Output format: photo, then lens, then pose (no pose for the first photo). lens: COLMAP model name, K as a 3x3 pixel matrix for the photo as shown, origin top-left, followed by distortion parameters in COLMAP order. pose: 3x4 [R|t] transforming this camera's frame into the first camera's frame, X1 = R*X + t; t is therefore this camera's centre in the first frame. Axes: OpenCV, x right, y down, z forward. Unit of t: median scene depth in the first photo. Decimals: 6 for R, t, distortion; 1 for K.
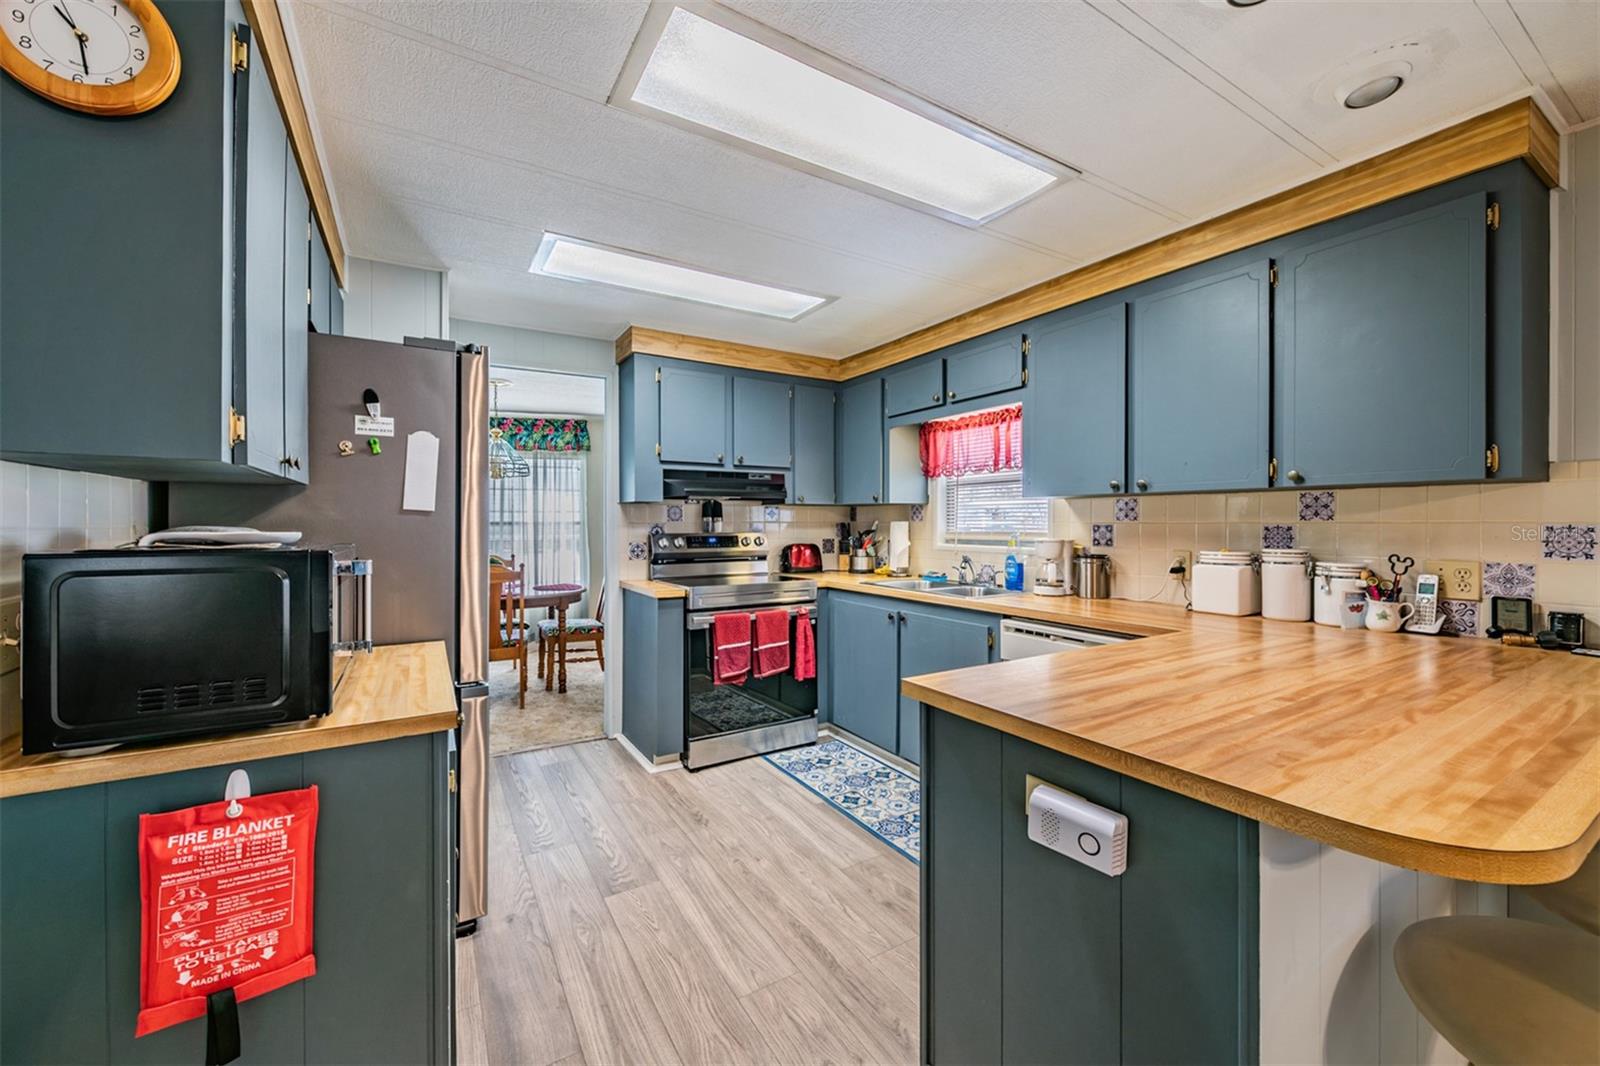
lens RADIAL K [[621.9, 0, 810.1], [0, 621.9, 530.3], [0, 0, 1]] dist [-0.002149, -0.000071]
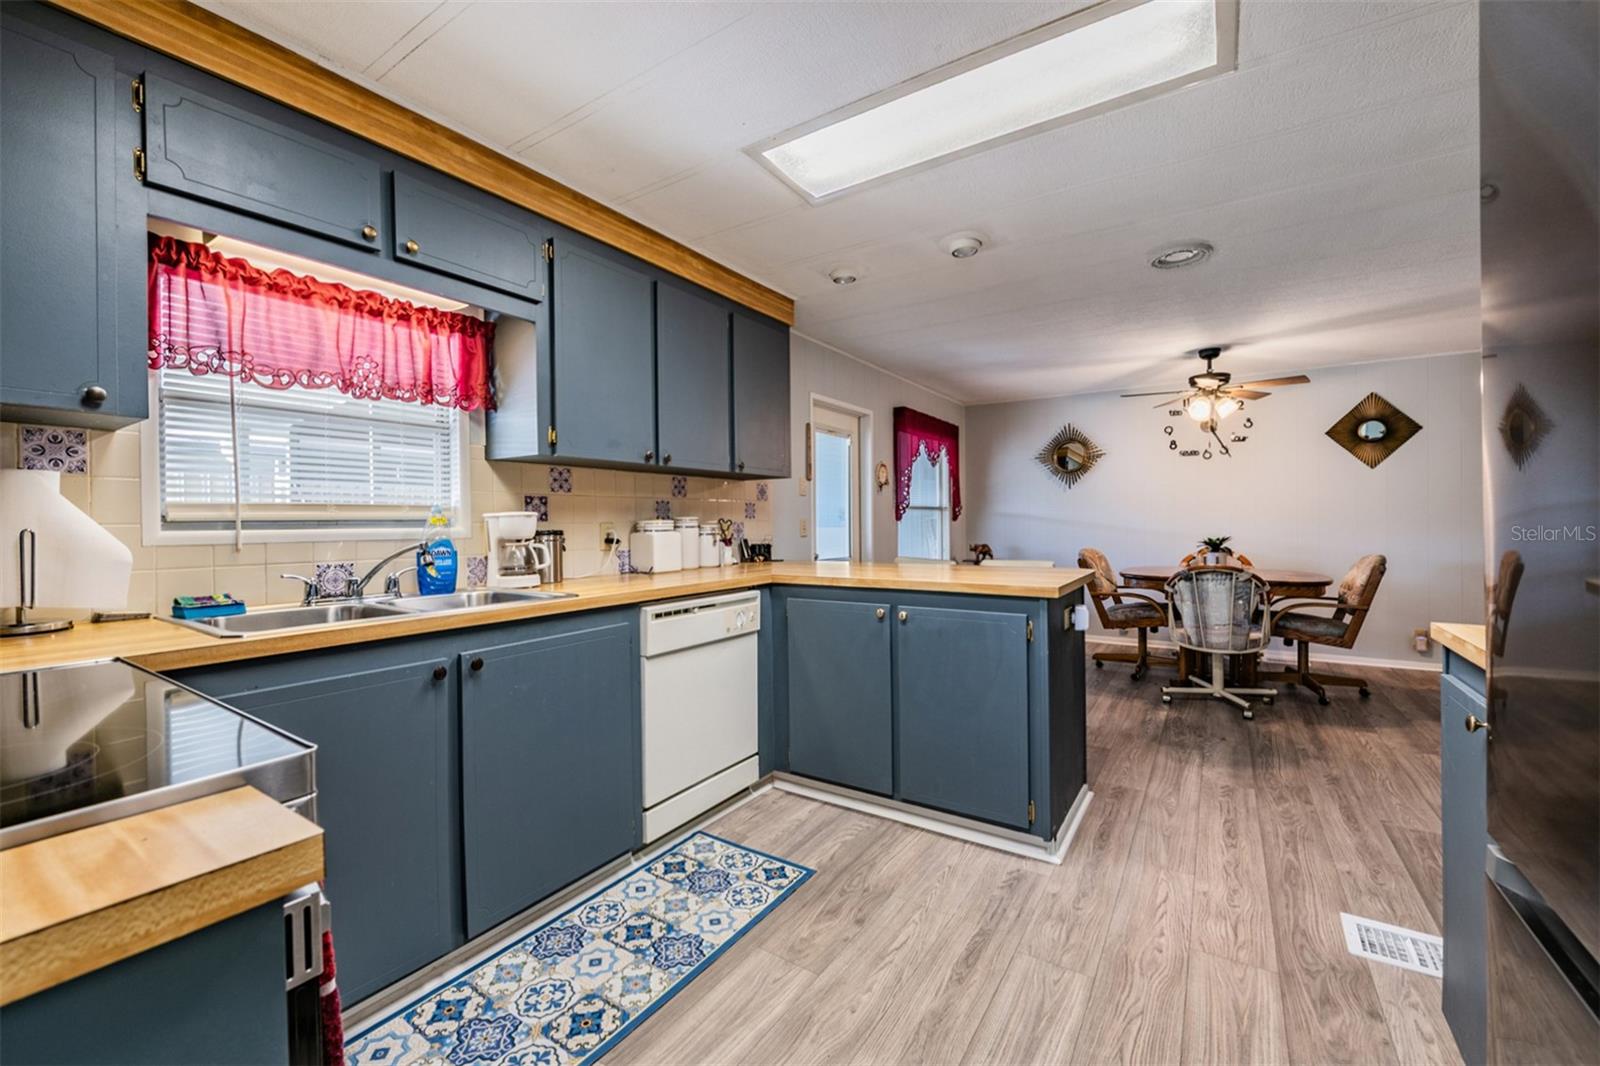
lens RADIAL K [[654.4, 0, 777.1], [0, 654.4, 527.2], [0, 0, 1]] dist [-0.027055, -0.000037]
pose [[-0.406806, -0.001428, 0.913514, -0.378759], [0.021789, 0.999699, 0.011266, 0.024682], [-0.913255, 0.024487, -0.406652, 0.853214]]
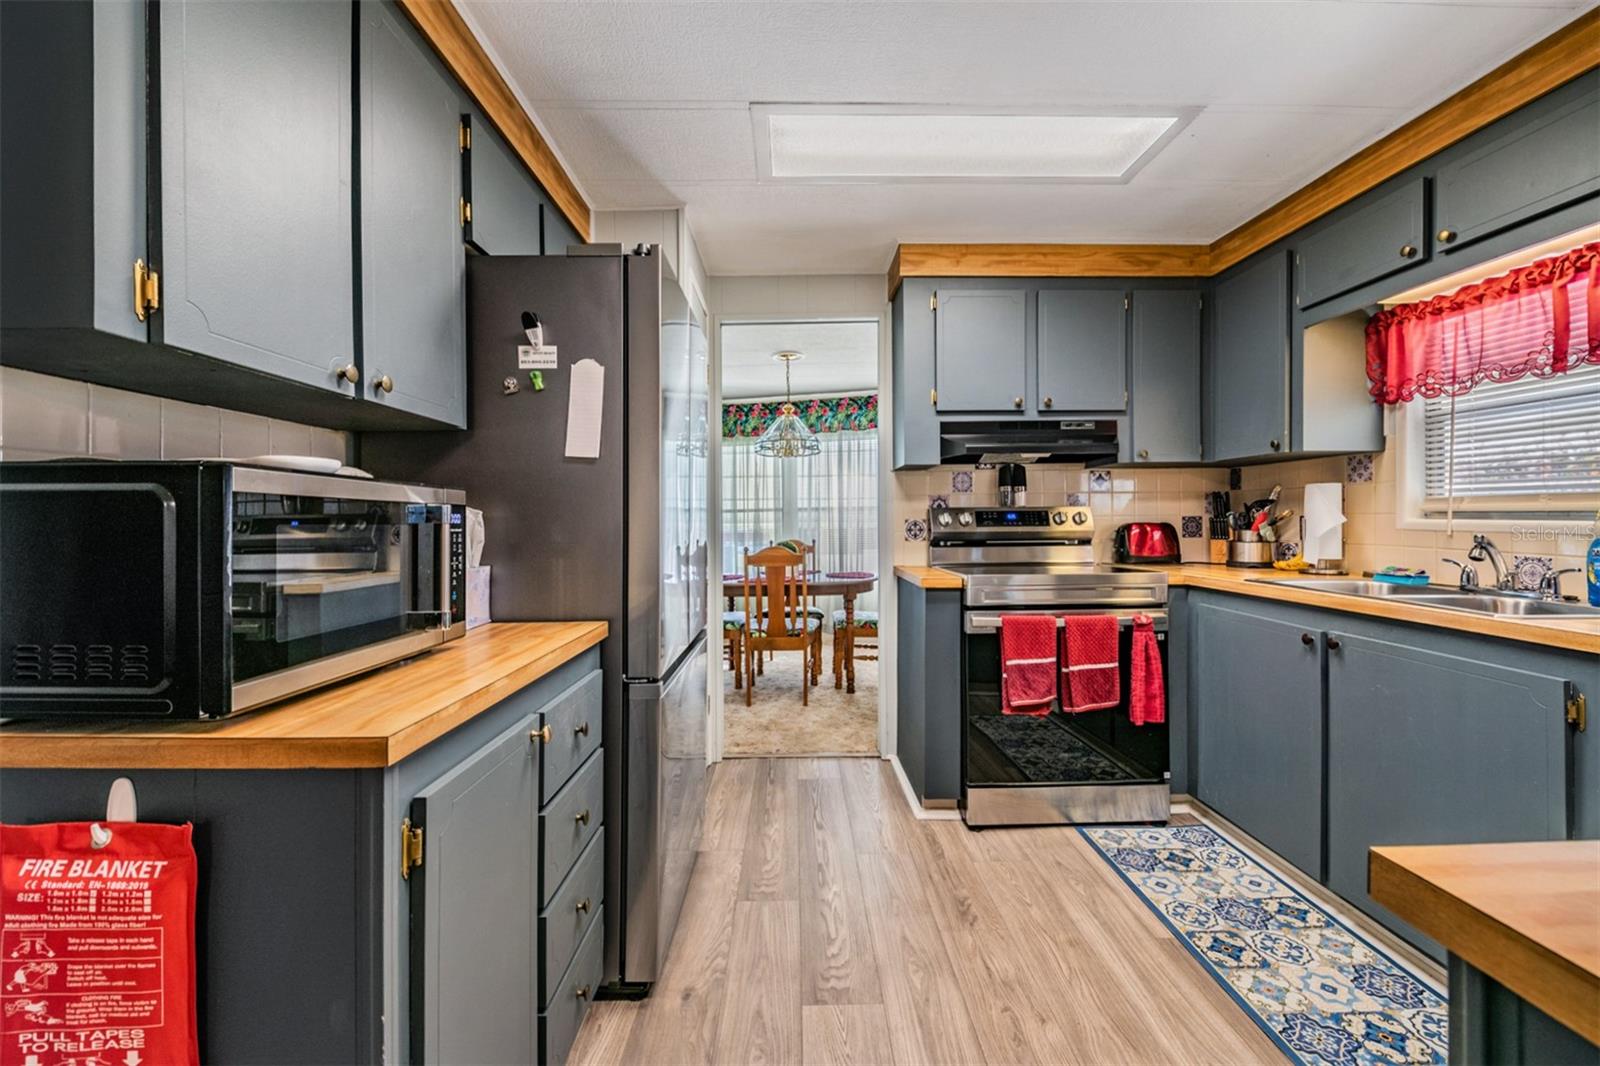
lens RADIAL K [[650.6, 0, 816.9], [0, 650.6, 520.6], [0, 0, 1]] dist [-0.003002, -0.000134]
pose [[0.871935, -0.003776, -0.489607, 0.024401], [0.000057, 0.999971, -0.007612, 0.029759], [0.489621, 0.006610, 0.871910, 0.224092]]
